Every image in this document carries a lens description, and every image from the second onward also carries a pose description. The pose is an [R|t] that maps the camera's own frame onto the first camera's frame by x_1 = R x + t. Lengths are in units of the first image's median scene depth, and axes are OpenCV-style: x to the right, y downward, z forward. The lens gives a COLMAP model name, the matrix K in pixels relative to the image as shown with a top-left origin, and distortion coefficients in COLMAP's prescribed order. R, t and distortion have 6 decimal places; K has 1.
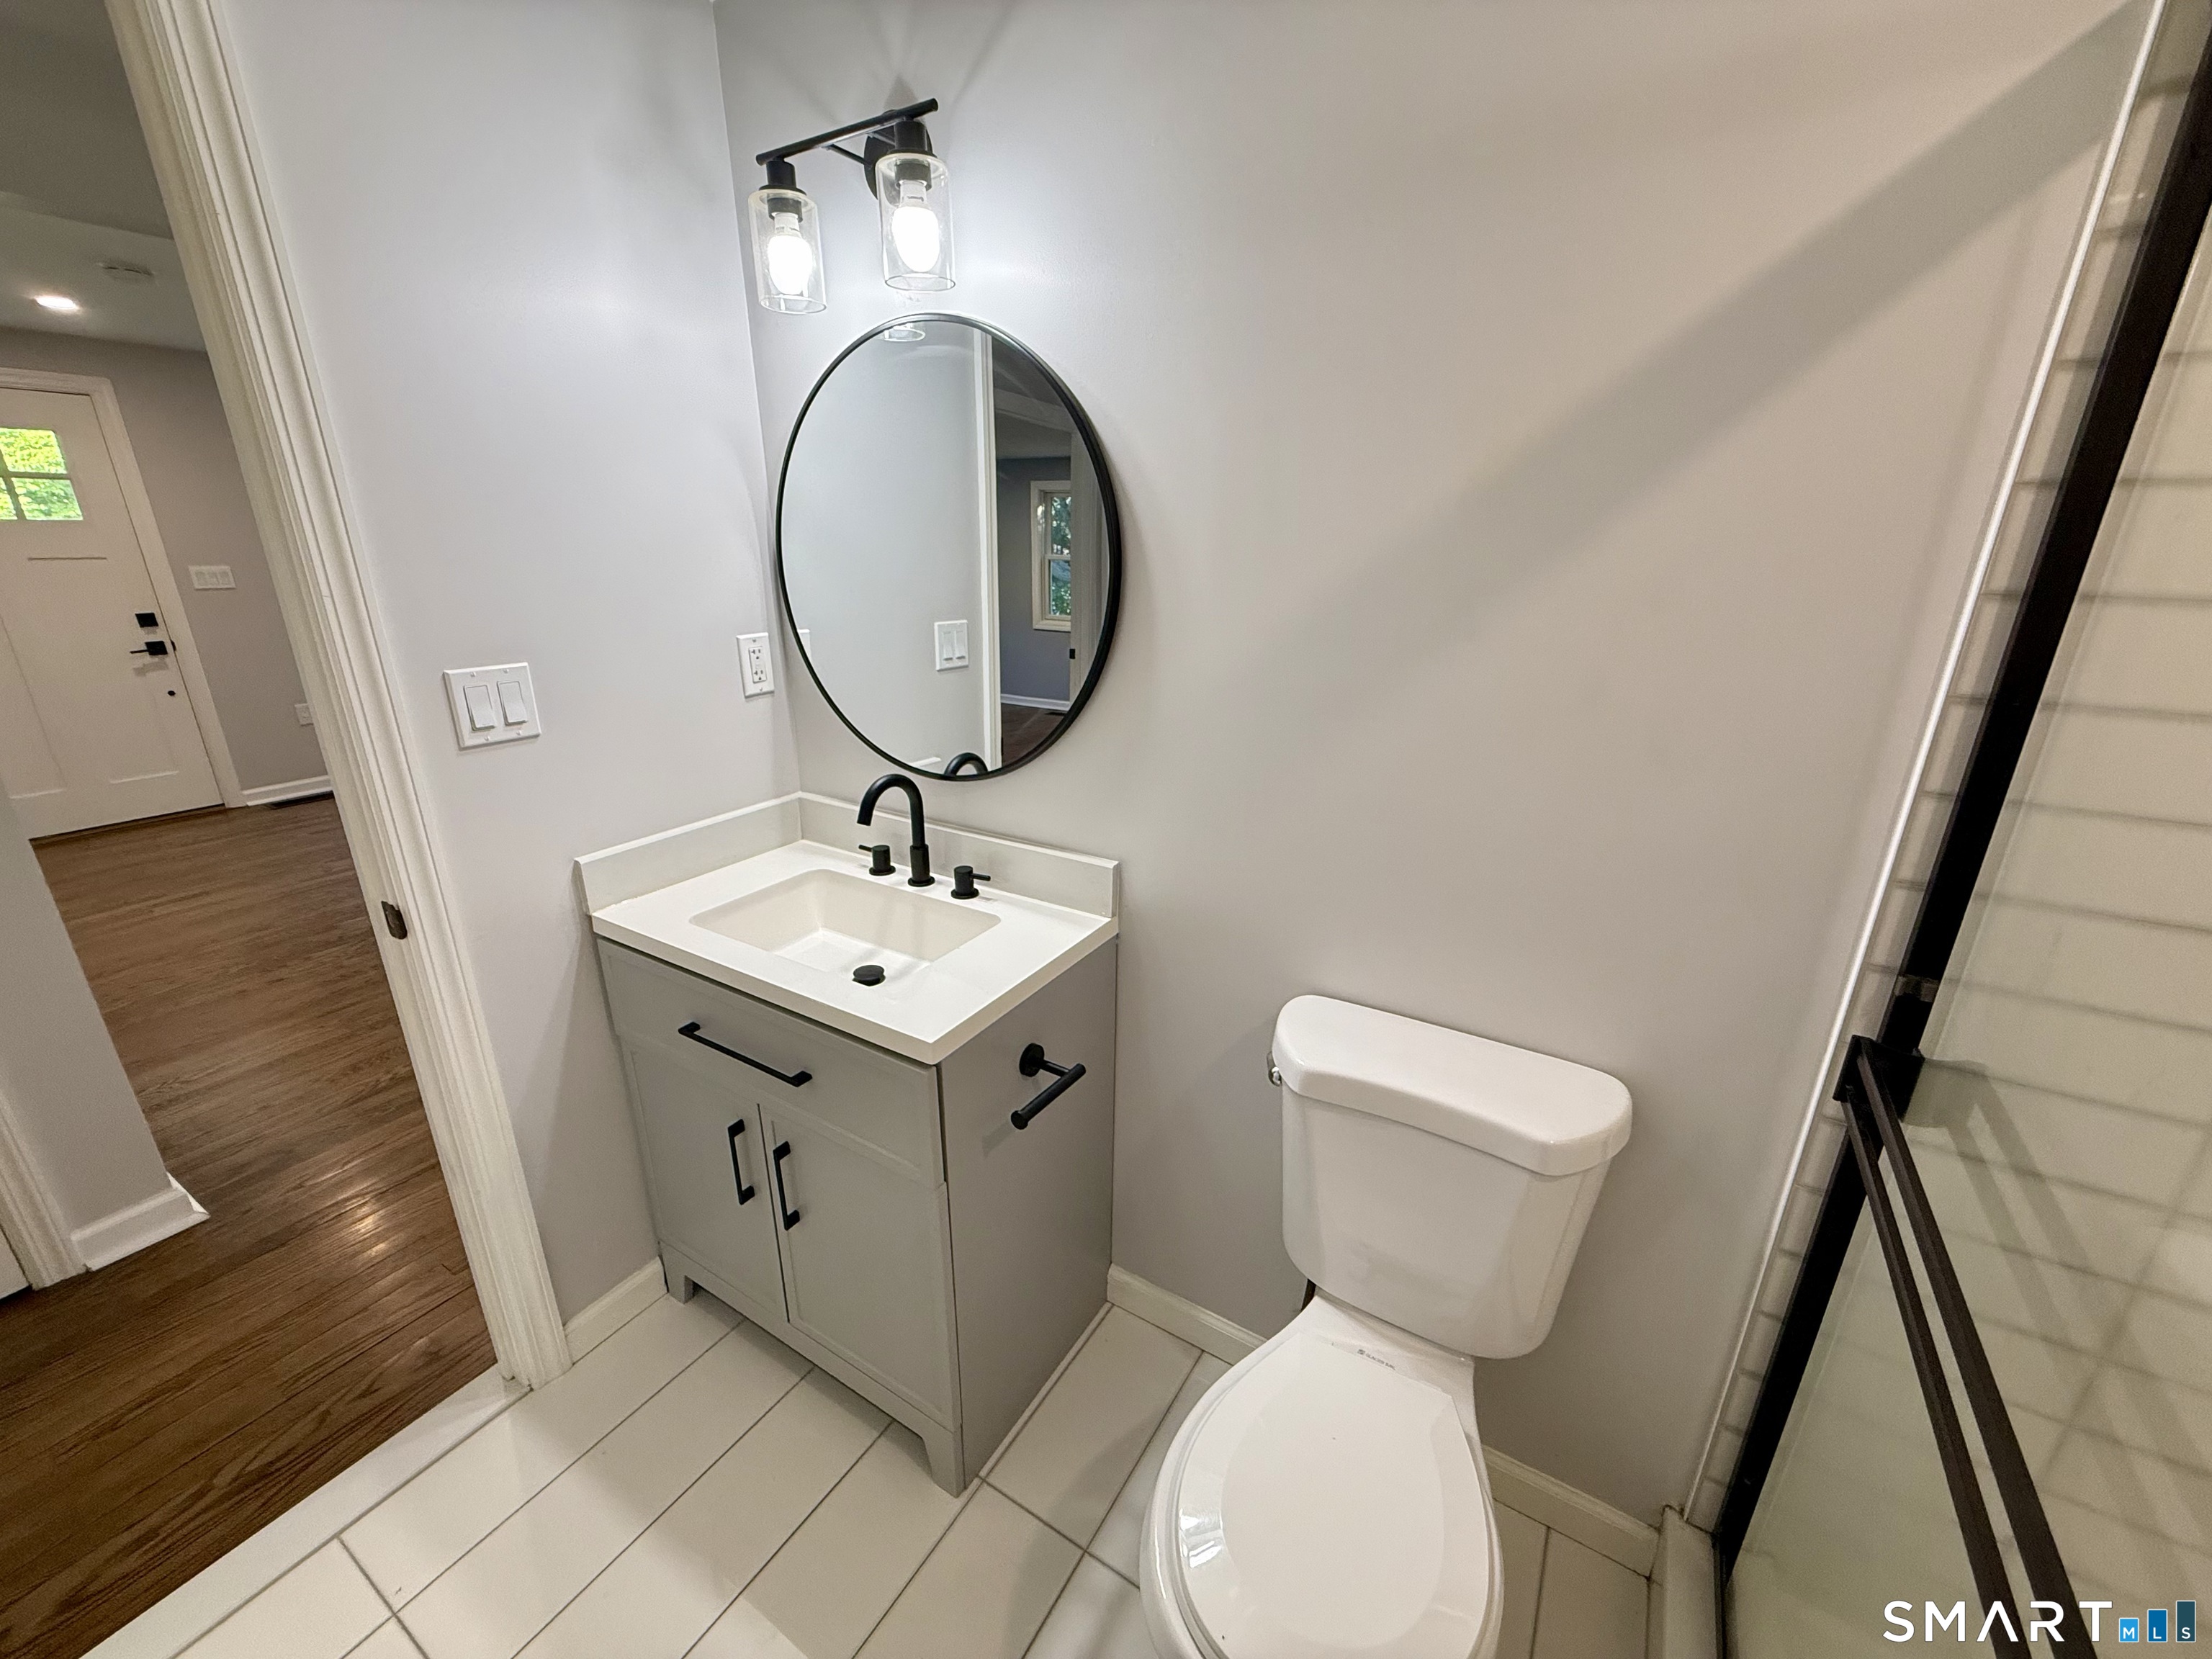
lens RADIAL K [[877.5, 0, 1106.5], [0, 877.5, 831.8], [0, 0, 1]] dist [-0.005300, 0.000082]
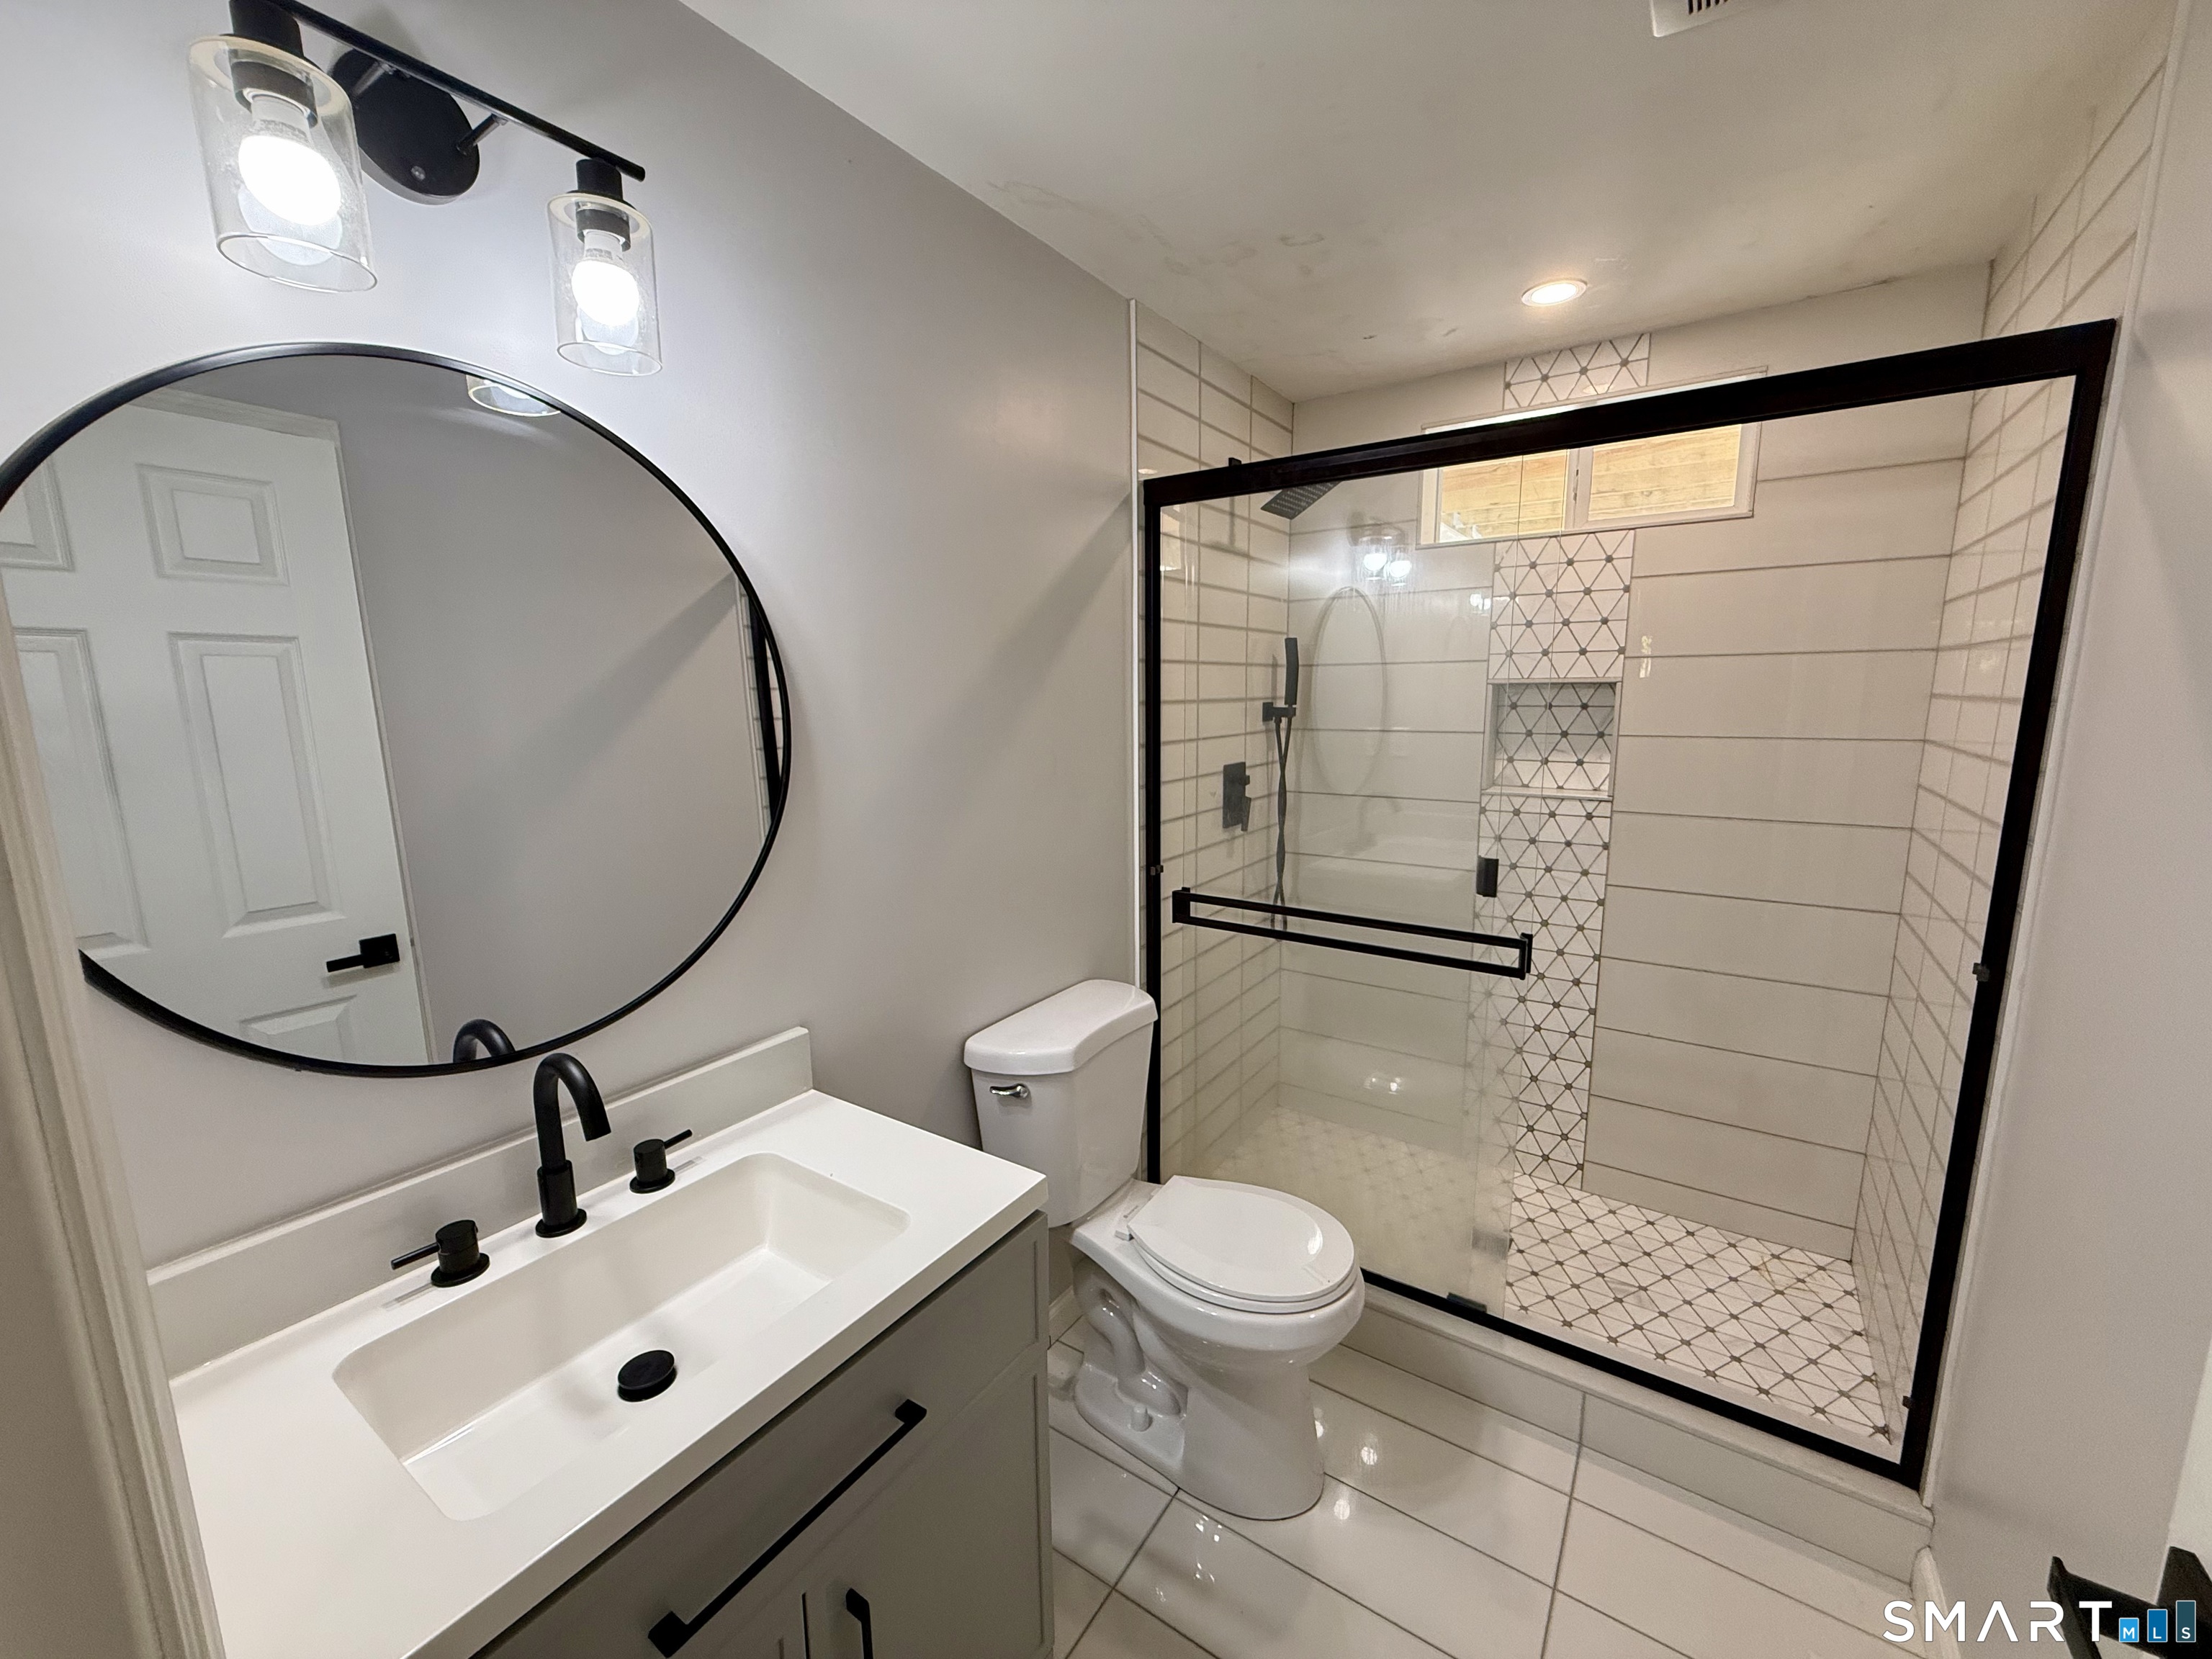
lens RADIAL K [[877.5, 0, 1106.6], [0, 877.5, 828.1], [0, 0, 1]] dist [-0.005300, 0.000082]
pose [[0.039079, -0.159202, 0.986472, -0.577994], [0.330653, 0.933670, 0.137582, -0.122150], [-0.942943, 0.320804, 0.089128, 0.380340]]
